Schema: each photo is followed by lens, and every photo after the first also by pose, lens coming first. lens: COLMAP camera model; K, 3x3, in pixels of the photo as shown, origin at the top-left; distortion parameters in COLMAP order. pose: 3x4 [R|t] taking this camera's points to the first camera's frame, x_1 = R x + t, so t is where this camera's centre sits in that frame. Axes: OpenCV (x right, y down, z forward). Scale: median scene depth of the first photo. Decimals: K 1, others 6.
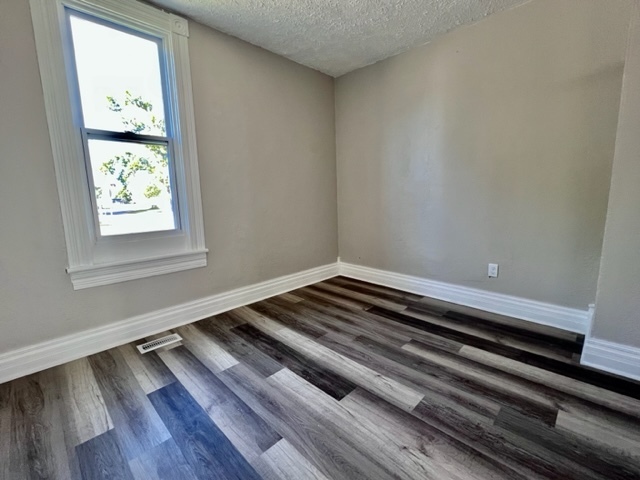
lens RADIAL K [[285.2, 0, 320.0], [0, 285.2, 240.0], [0, 0, 1]] dist [-0.001899, -0.000807]
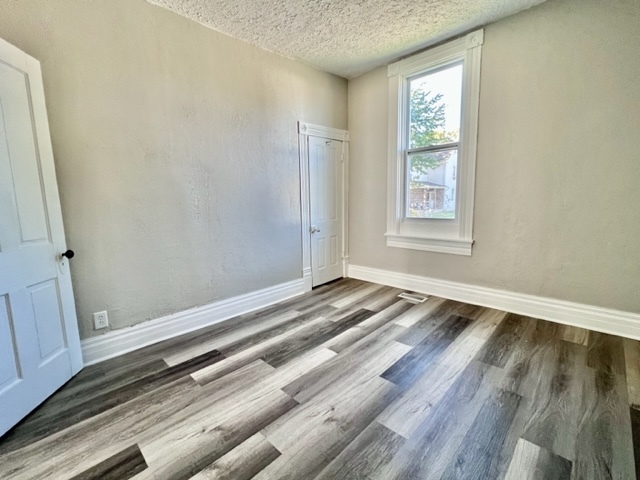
lens RADIAL K [[285.2, 0, 320.0], [0, 285.2, 240.0], [0, 0, 1]] dist [-0.001899, -0.000807]
pose [[0.022930, 0.167659, -0.985578, 0.809790], [-0.128262, 0.978184, 0.163417, -0.089643], [0.991475, 0.122665, 0.043934, 0.483164]]
